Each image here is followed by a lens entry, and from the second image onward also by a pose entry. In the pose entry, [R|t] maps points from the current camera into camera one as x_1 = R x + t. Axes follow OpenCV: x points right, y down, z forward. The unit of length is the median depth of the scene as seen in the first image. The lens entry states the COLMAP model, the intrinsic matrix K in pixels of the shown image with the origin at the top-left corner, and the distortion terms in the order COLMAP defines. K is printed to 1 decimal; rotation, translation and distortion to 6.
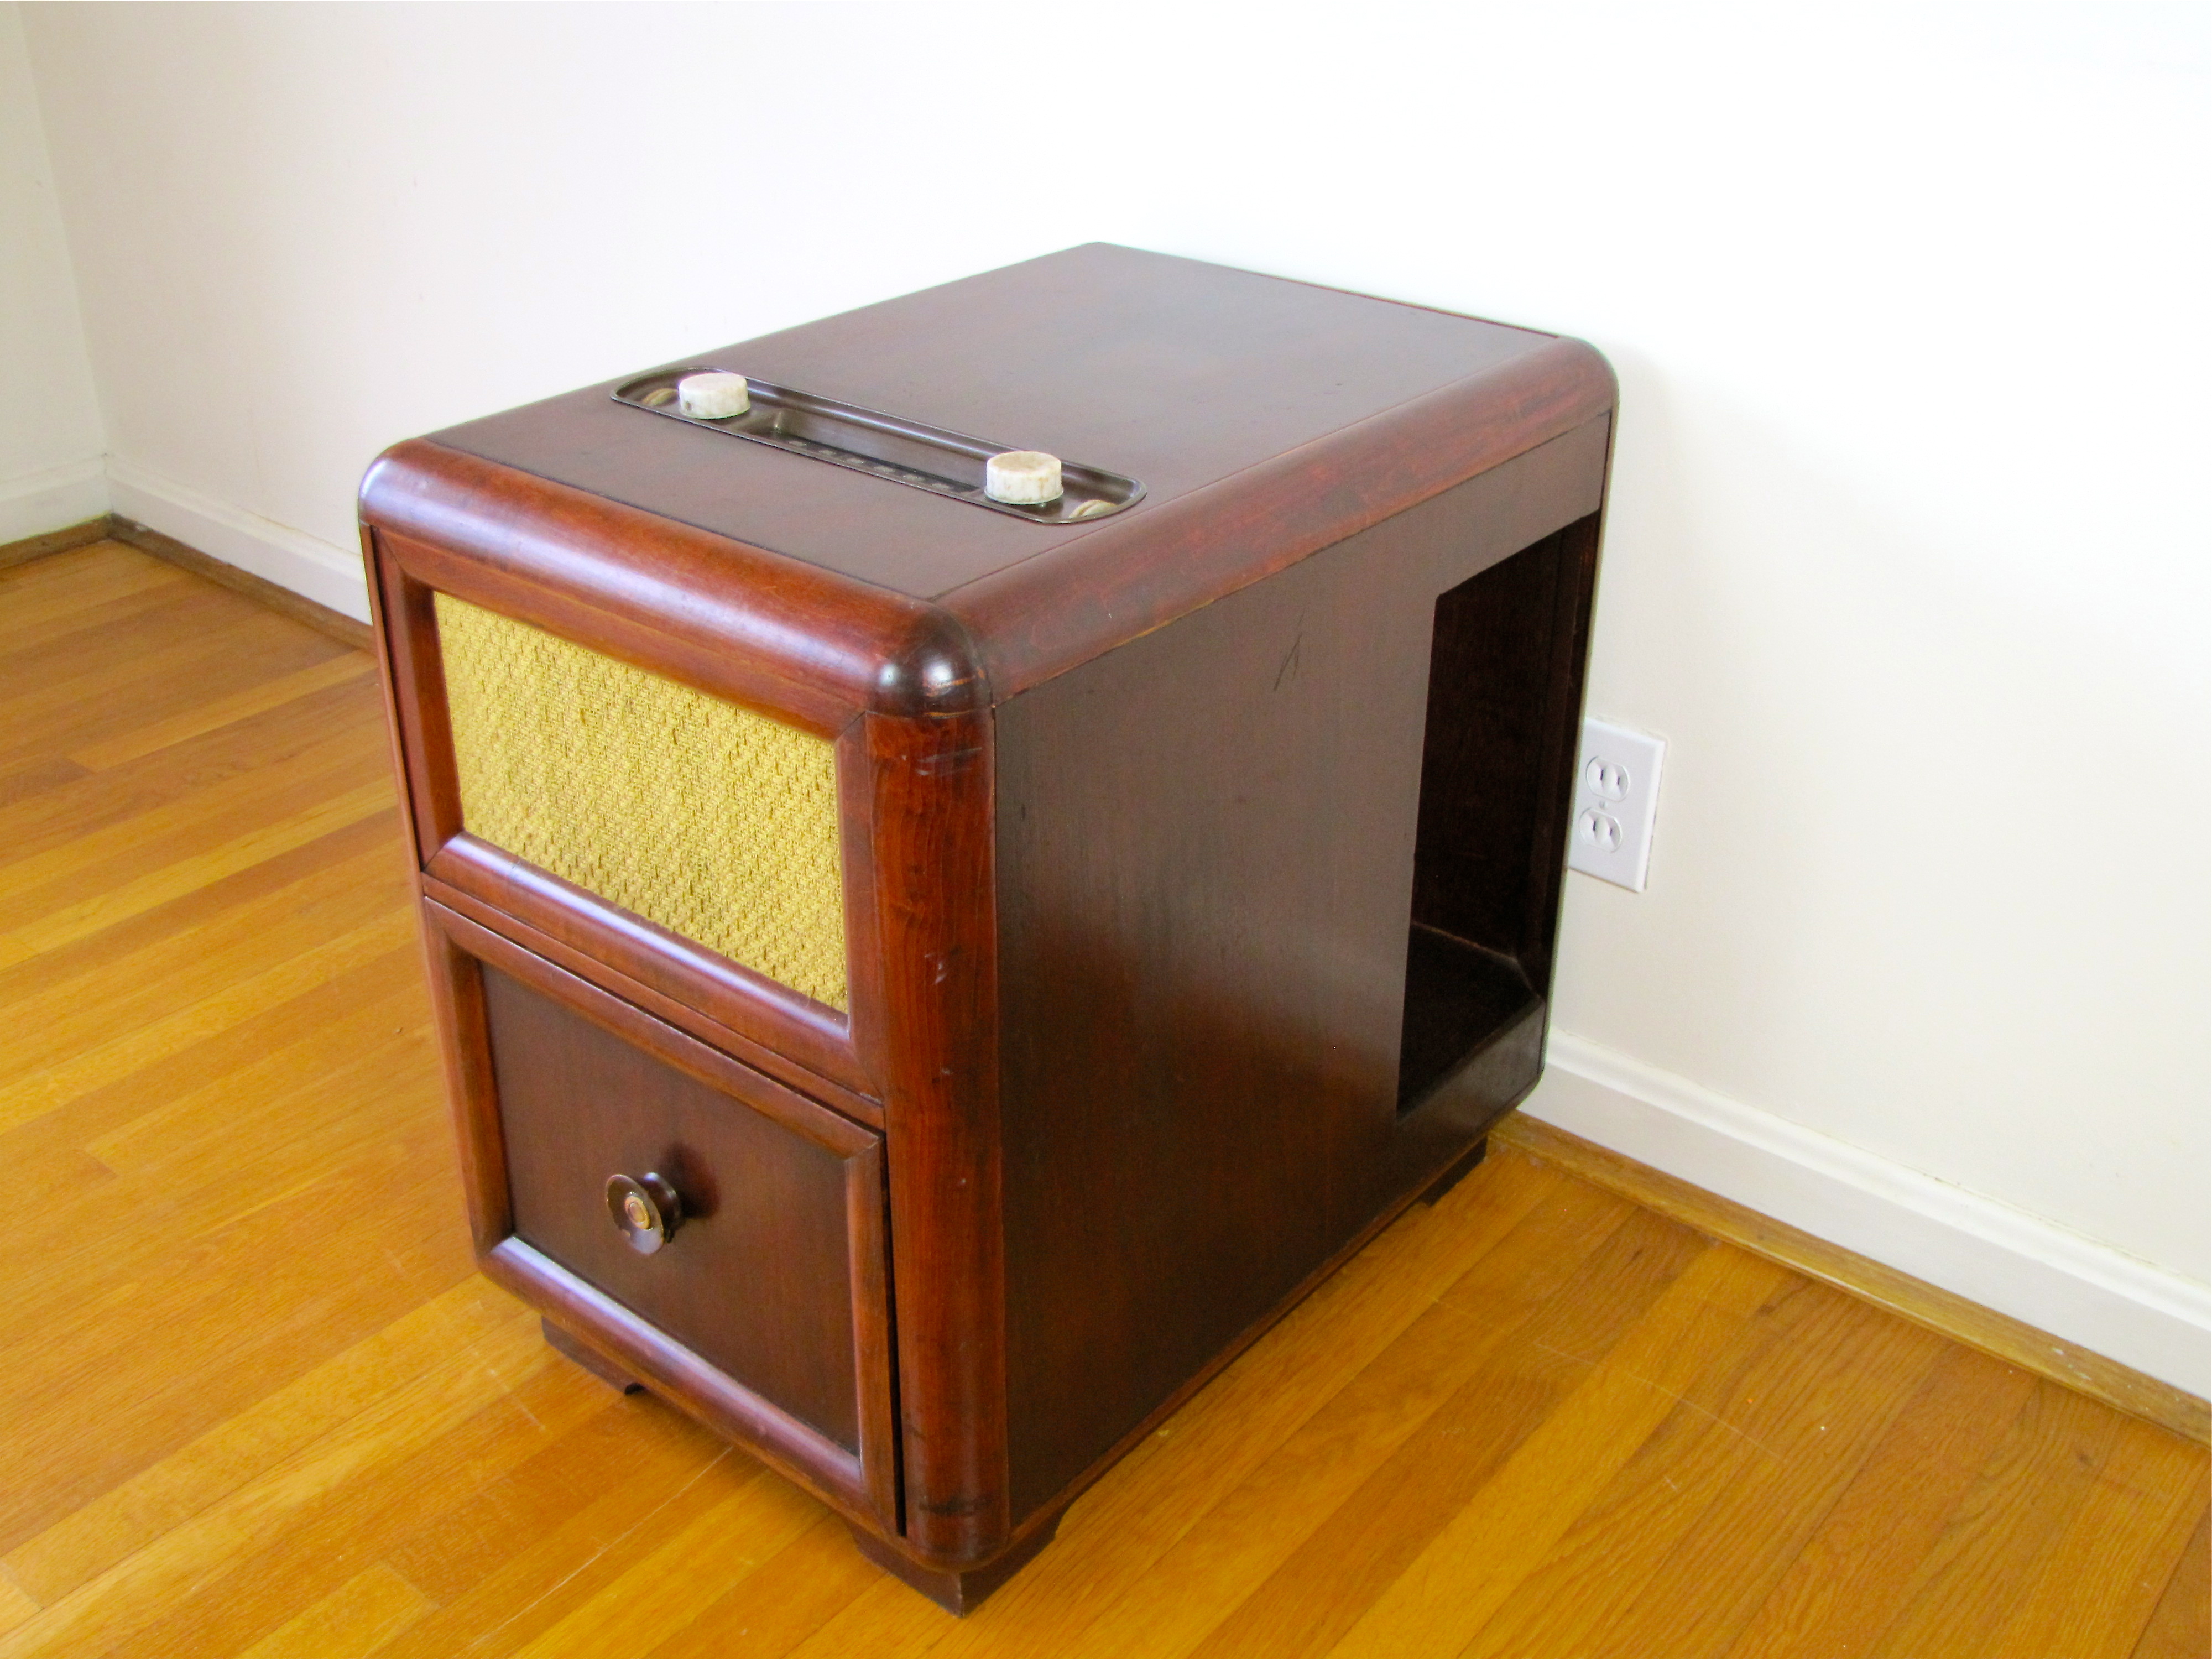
lens RADIAL K [[2204.4, 0, 1103.7], [0, 2204.4, 828.8], [0, 0, 1]] dist [-0.048440, 0.000000]
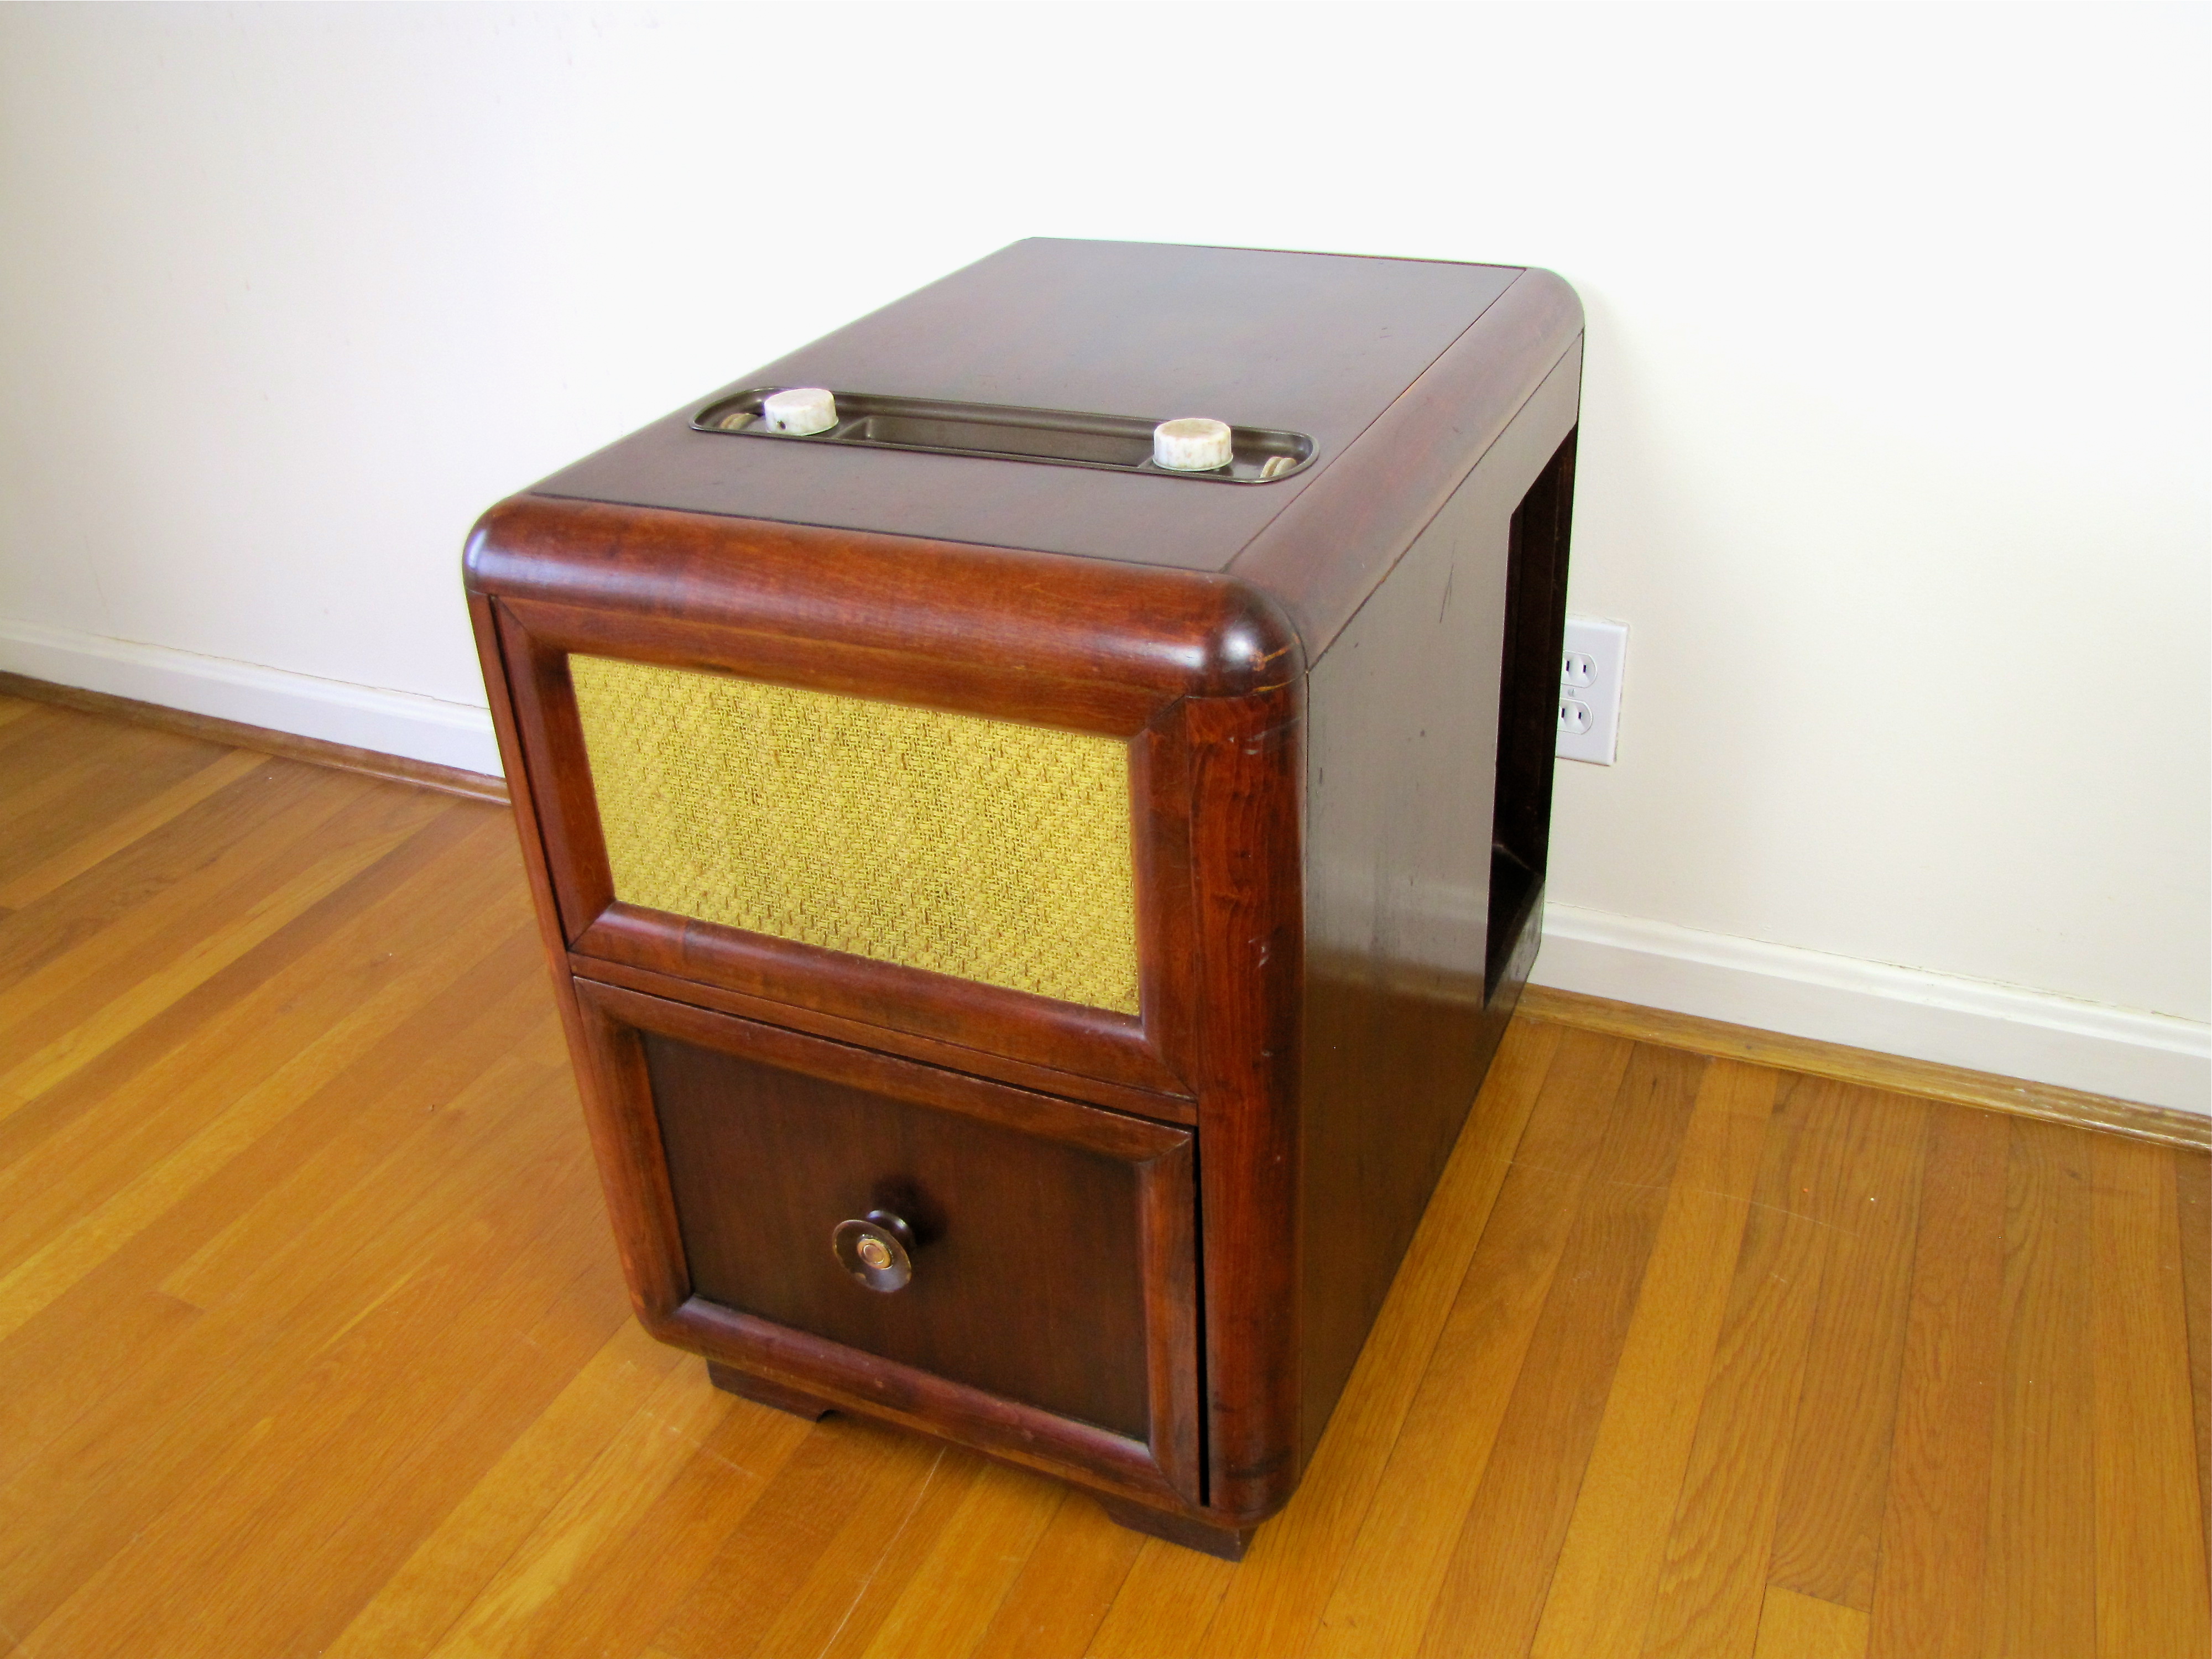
lens RADIAL K [[1829.0, 0, 1103.1], [0, 1829.0, 831.1], [0, 0, 1]] dist [-0.112423, 0.013925]
pose [[0.965212, -0.172852, 0.196185, -0.228349], [0.166588, 0.984851, 0.048126, -0.030446], [-0.201532, -0.013770, 0.979385, 0.183194]]
